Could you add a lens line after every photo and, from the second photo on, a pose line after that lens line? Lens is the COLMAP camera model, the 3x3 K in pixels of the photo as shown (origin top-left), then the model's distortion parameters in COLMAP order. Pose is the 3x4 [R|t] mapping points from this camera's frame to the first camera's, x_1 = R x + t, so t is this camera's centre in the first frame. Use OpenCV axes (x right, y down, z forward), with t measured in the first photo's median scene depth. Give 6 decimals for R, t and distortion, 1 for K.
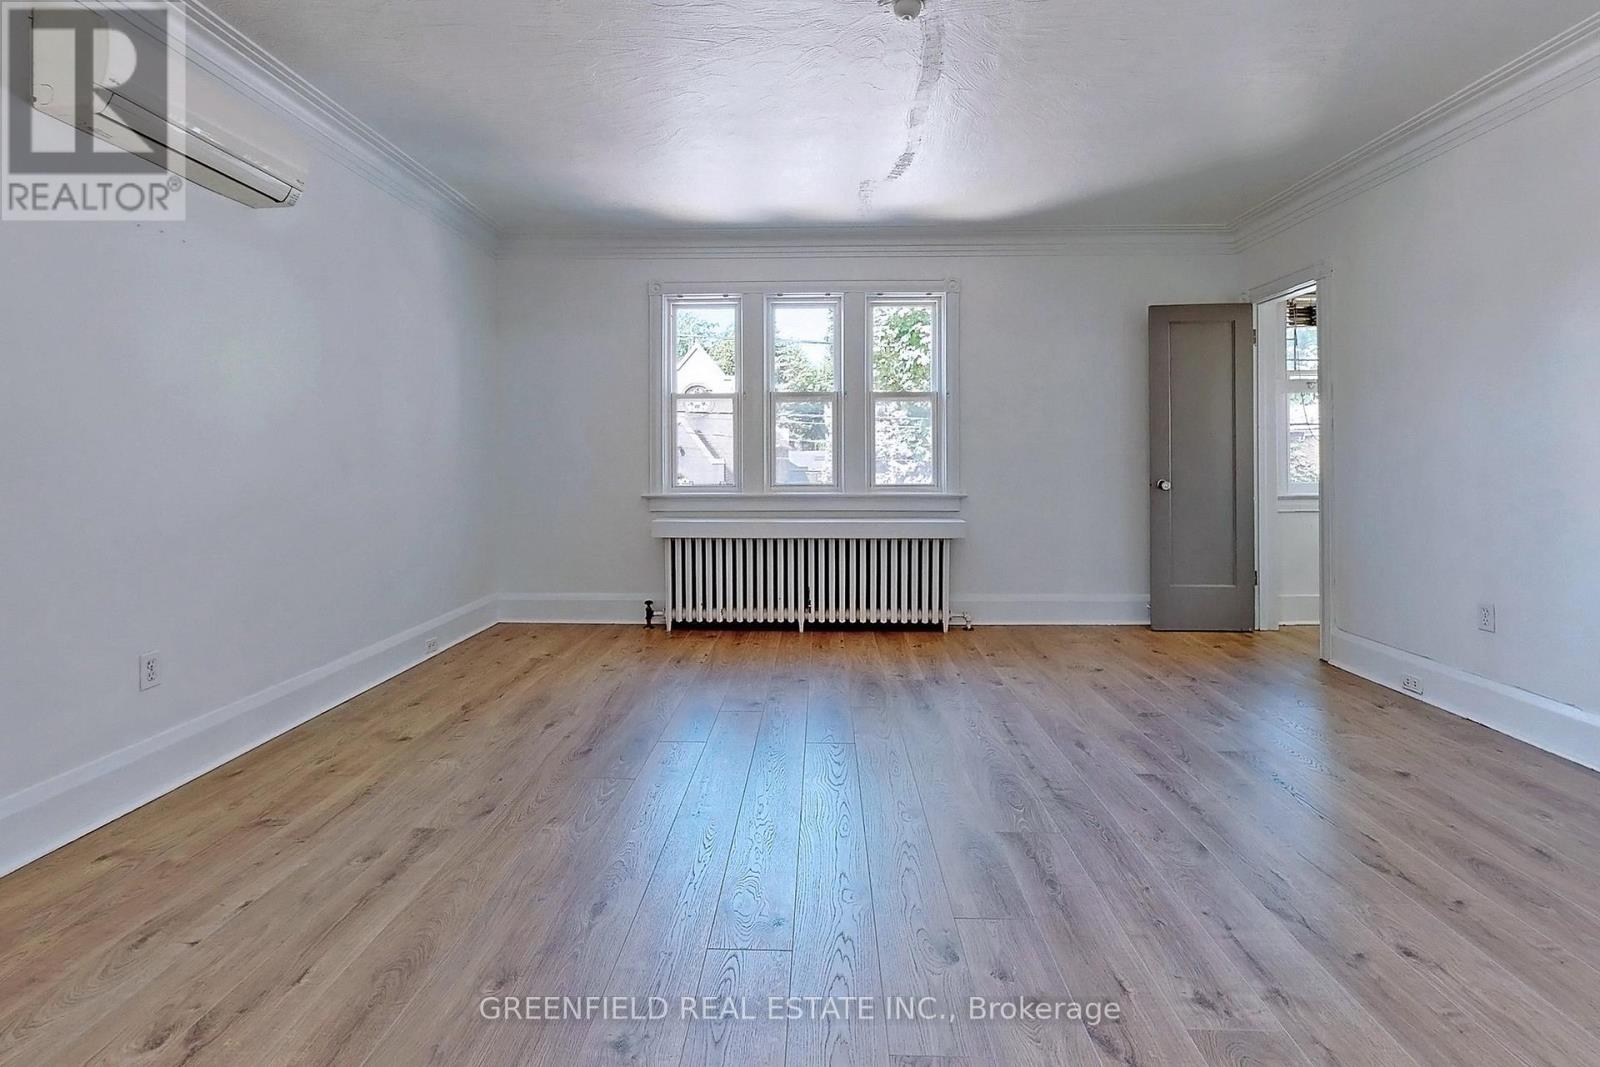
lens RADIAL K [[715.7, 0, 807.9], [0, 715.7, 450.2], [0, 0, 1]] dist [-0.000786, -0.000156]
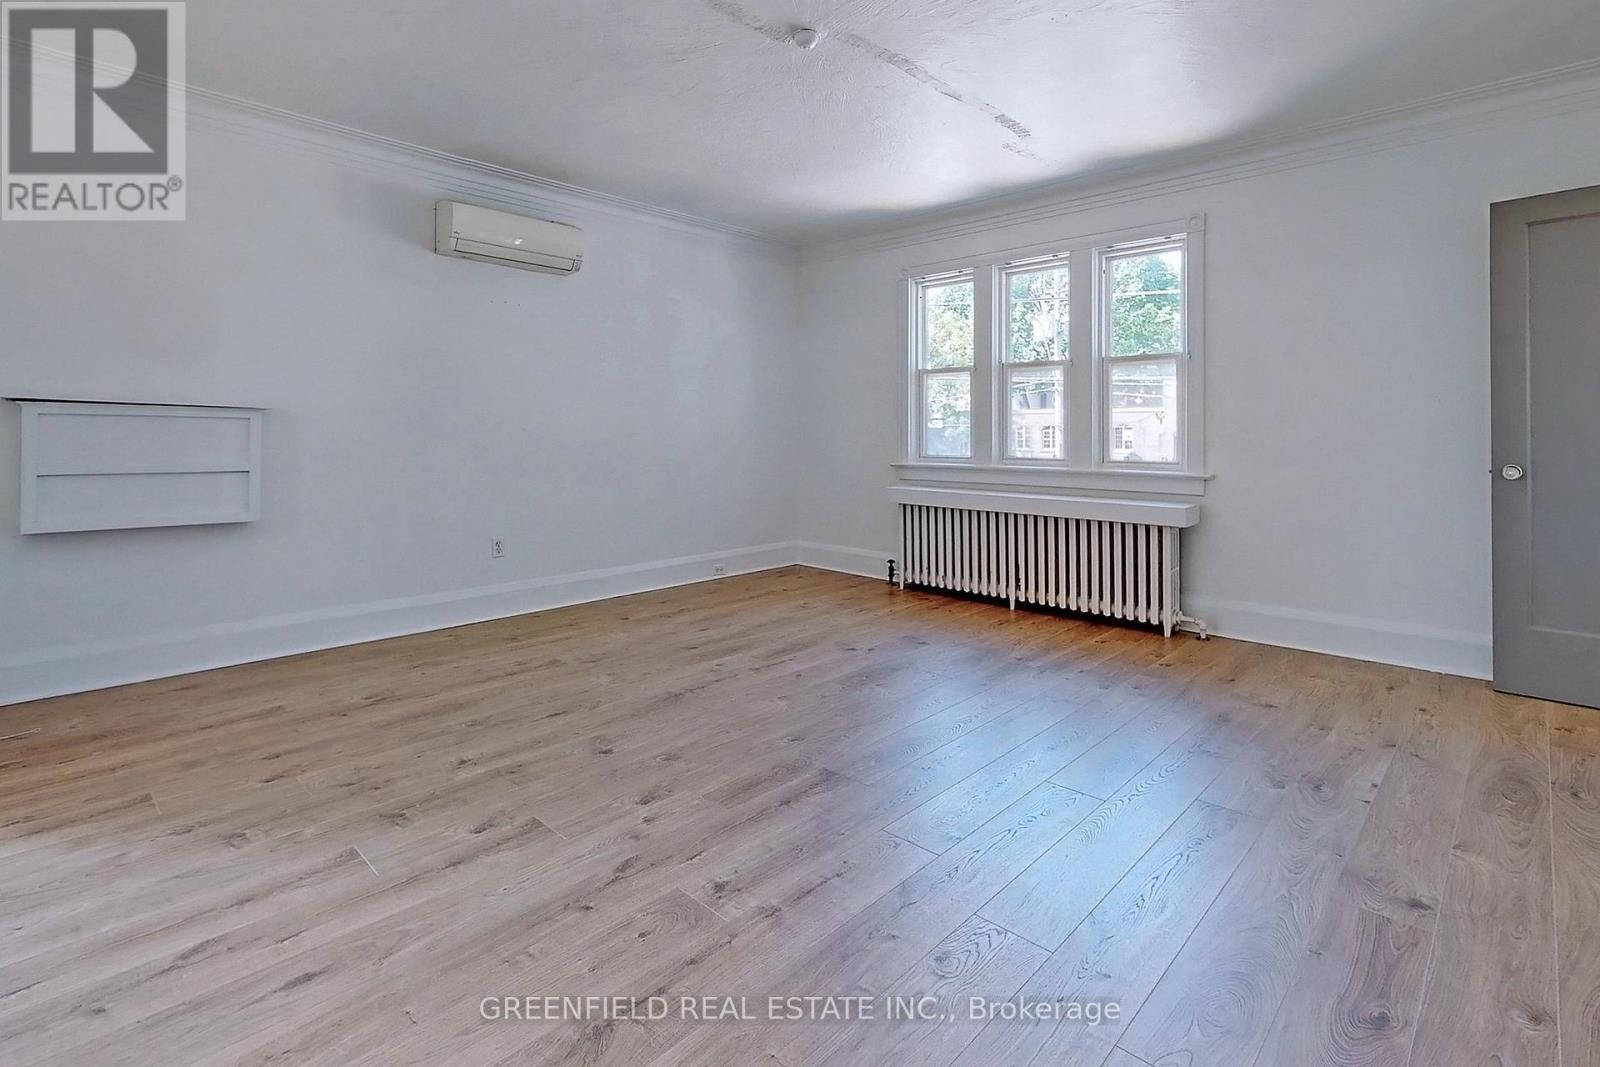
lens RADIAL K [[767.7, 0, 822.3], [0, 767.7, 415.1], [0, 0, 1]] dist [0.000341, 0.000410]
pose [[0.748158, -0.011008, -0.663430, 0.484435], [0.004843, 0.999926, -0.011130, 0.000542], [0.663503, 0.005114, 0.748156, 0.048285]]
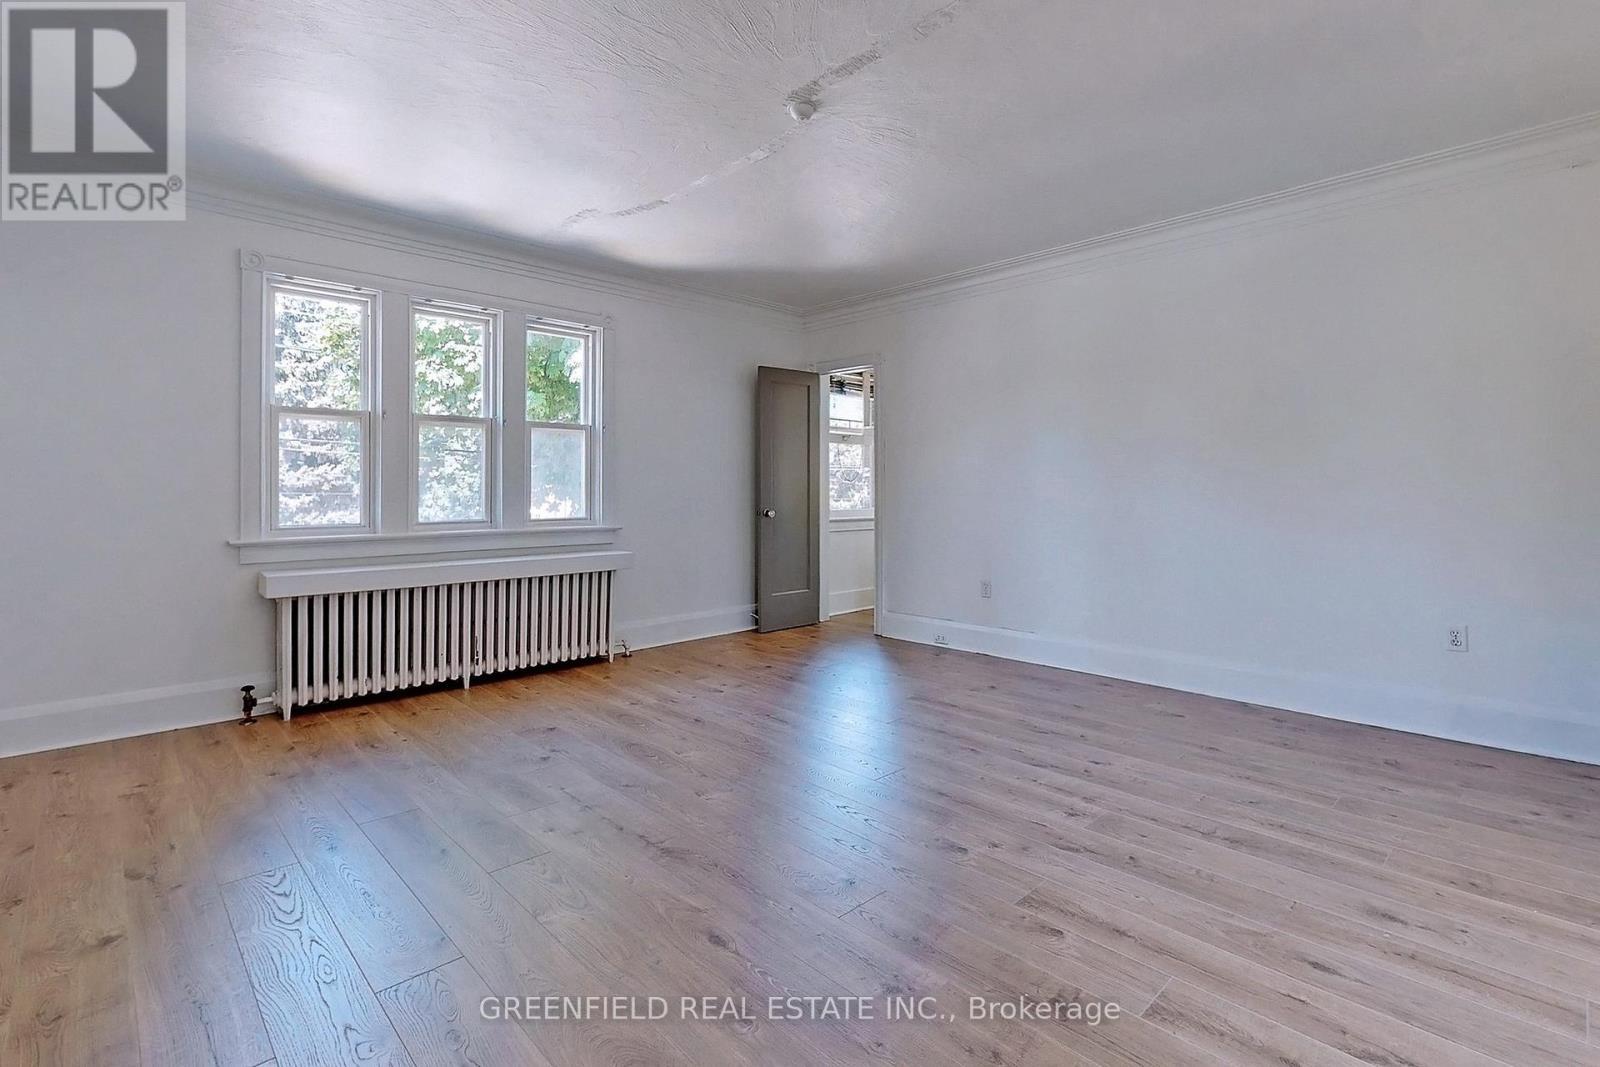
lens RADIAL K [[736.0, 0, 789.0], [0, 736.0, 483.0], [0, 0, 1]] dist [-0.002156, 0.000242]
pose [[0.711032, 0.008292, 0.703111, -0.360929], [-0.008216, 0.999960, -0.003485, 0.000671], [-0.703112, -0.003299, 0.711072, 0.075751]]
